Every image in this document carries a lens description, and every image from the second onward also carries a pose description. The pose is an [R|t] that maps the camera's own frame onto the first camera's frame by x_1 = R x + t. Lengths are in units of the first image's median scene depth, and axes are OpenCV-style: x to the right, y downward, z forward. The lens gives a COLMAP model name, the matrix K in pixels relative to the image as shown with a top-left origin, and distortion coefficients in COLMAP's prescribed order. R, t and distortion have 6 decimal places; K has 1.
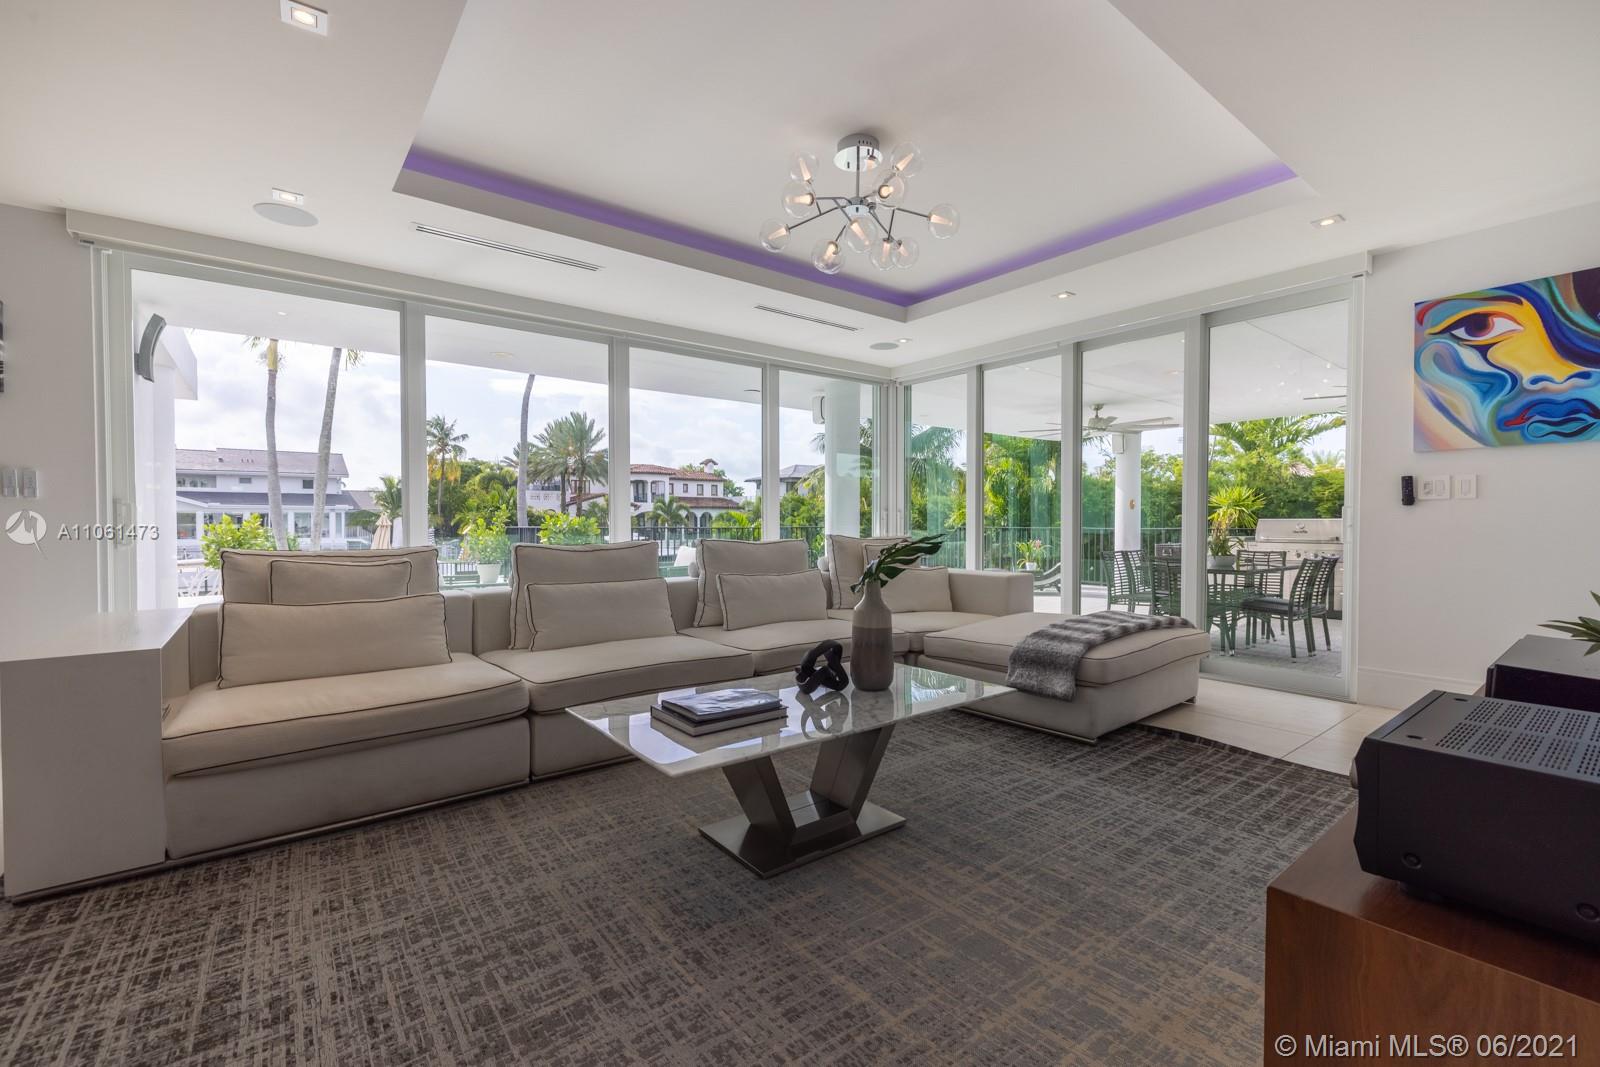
lens RADIAL K [[685.0, 0, 797.7], [0, 685.0, 529.2], [0, 0, 1]] dist [0.000839, -0.000493]
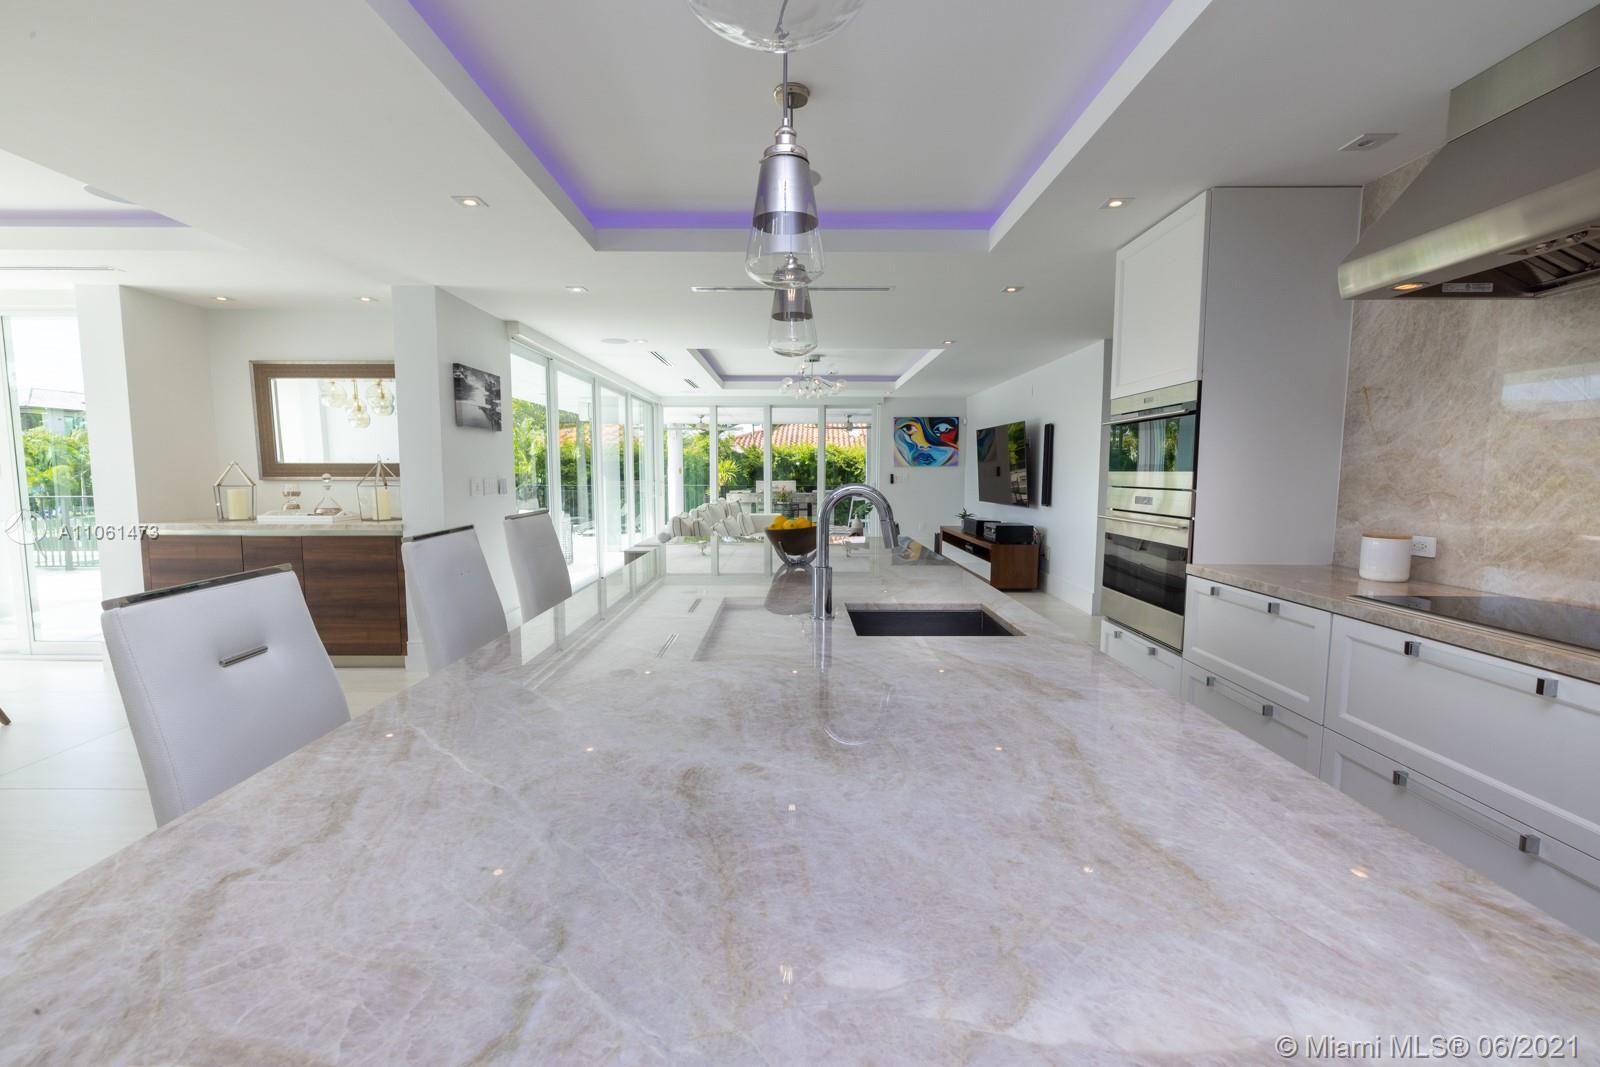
lens RADIAL K [[673.8, 0, 796.1], [0, 673.8, 532.1], [0, 0, 1]] dist [-0.000568, -0.000245]
pose [[0.611307, -0.072943, 0.788024, -1.857295], [0.005785, 0.996129, 0.087718, -0.090977], [-0.791372, -0.049064, 0.609363, -0.531435]]
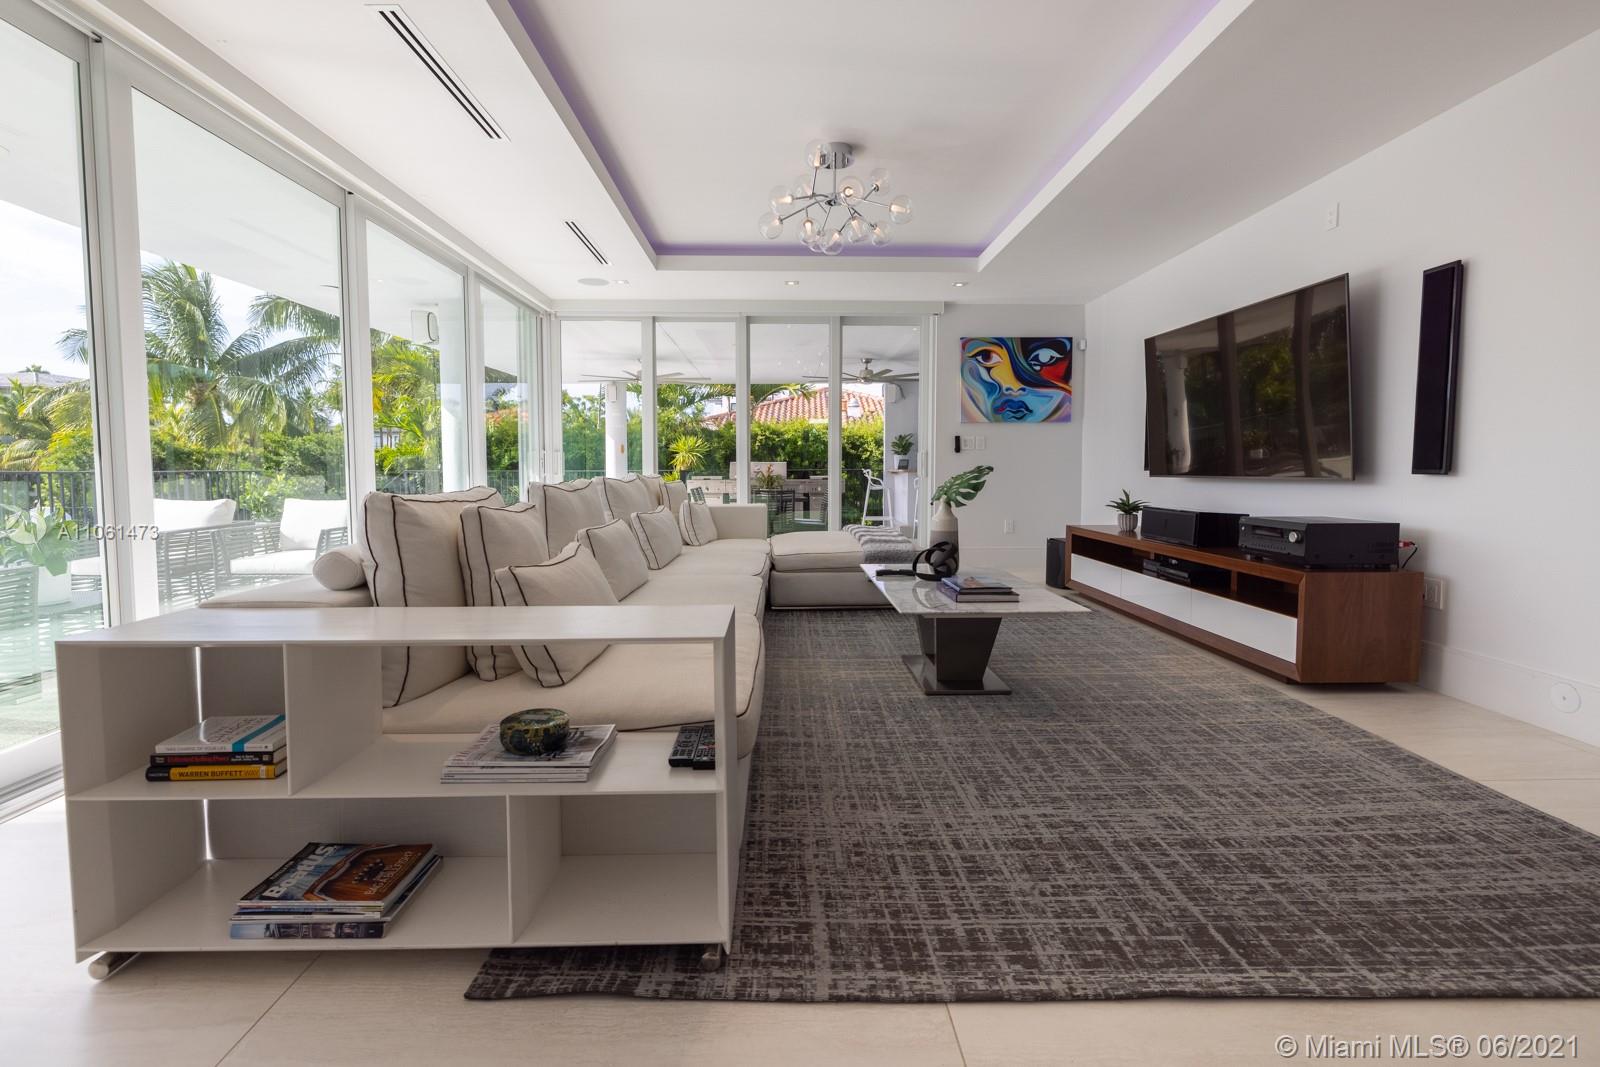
lens RADIAL K [[712.1, 0, 794.8], [0, 712.1, 507.2], [0, 0, 1]] dist [0.000634, 0.000105]
pose [[0.594645, -0.046200, 0.802660, -0.889223], [0.007851, 0.998634, 0.051663, 0.008399], [-0.803950, -0.024419, 0.594195, 0.259354]]
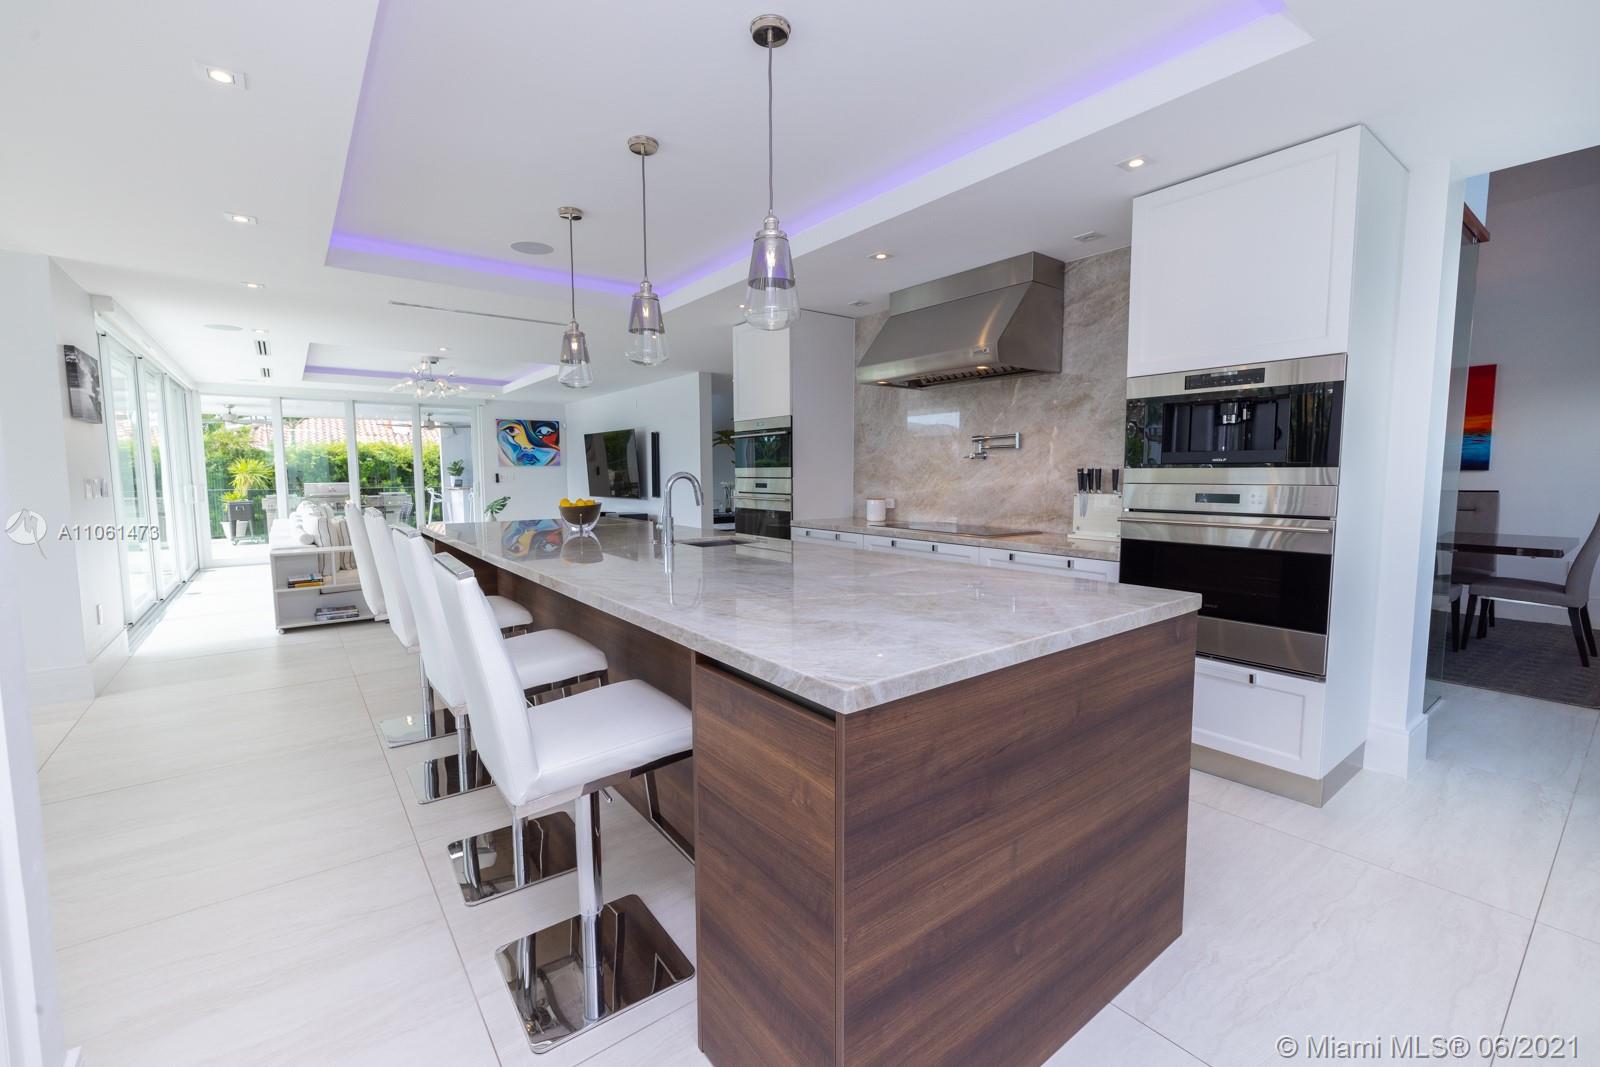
lens RADIAL K [[673.8, 0, 796.1], [0, 673.8, 532.1], [0, 0, 1]] dist [-0.000568, -0.000245]
pose [[0.006757, -0.091625, 0.995771, -2.365347], [0.010693, 0.995743, 0.091550, -0.083267], [-0.999920, 0.010029, 0.007708, -0.428704]]
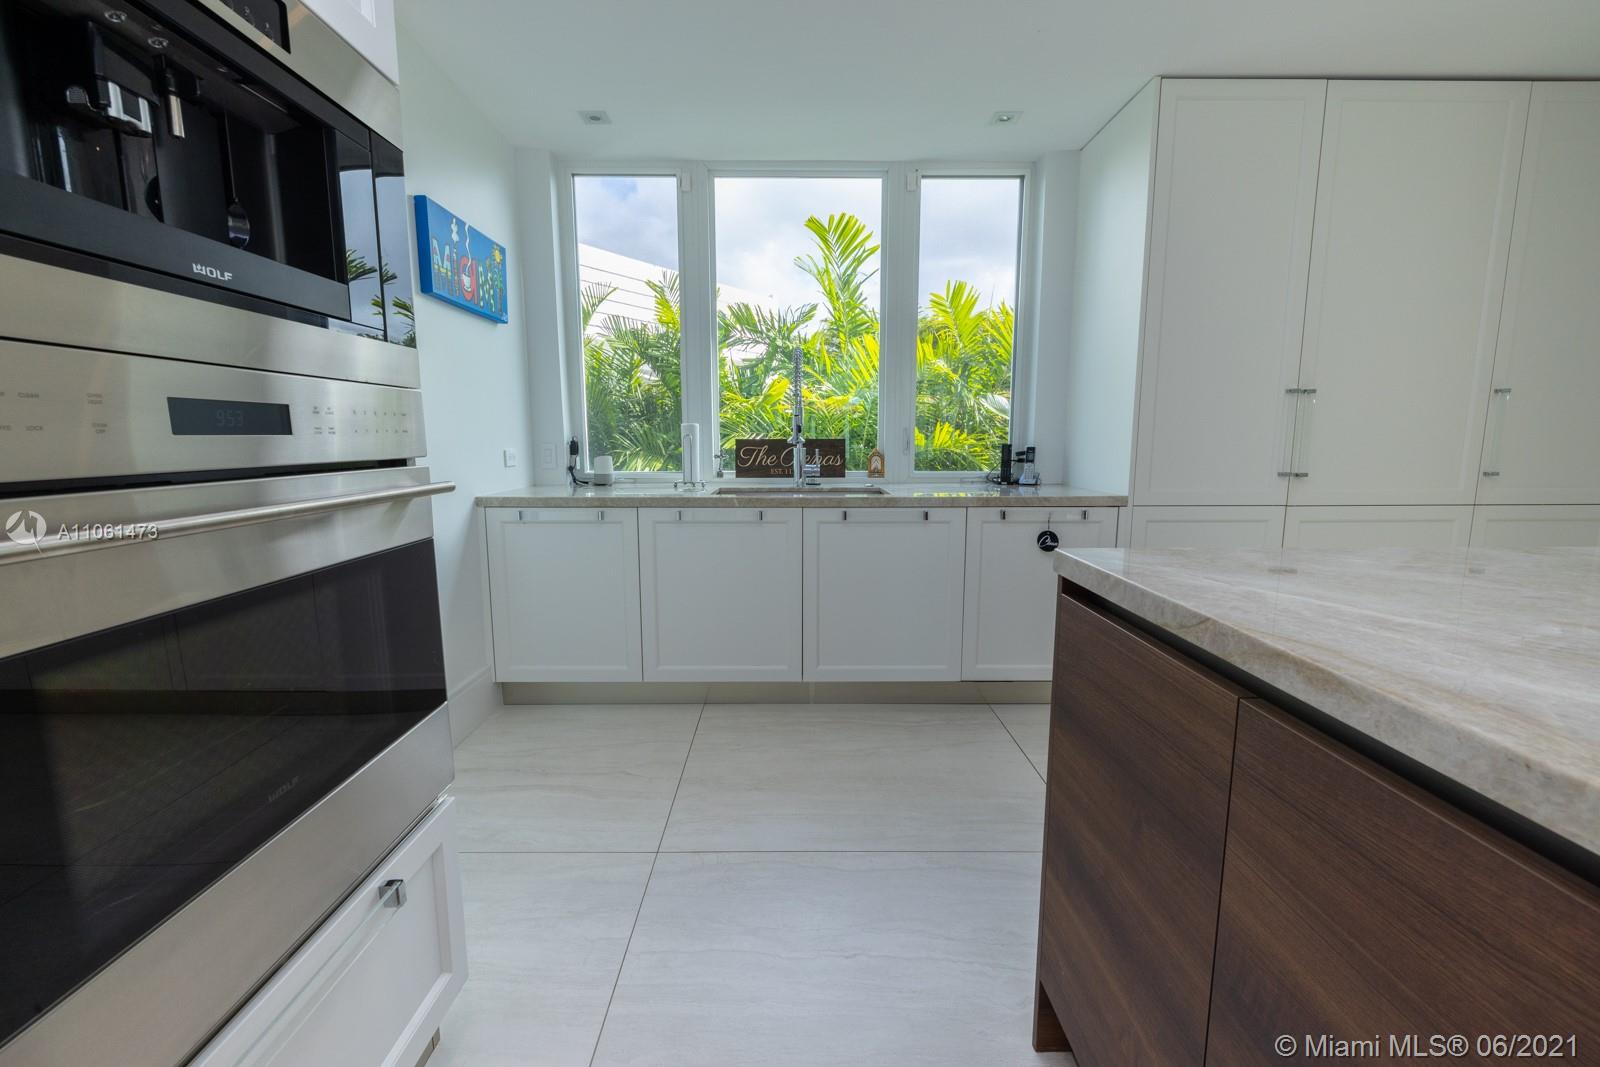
lens RADIAL K [[682.5, 0, 791.6], [0, 682.5, 530.1], [0, 0, 1]] dist [0.003365, 0.000254]
pose [[-0.616023, 0.109167, -0.780127, -1.485341], [-0.004510, 0.989846, 0.142075, -0.040973], [0.787715, 0.091040, -0.609275, -0.643234]]
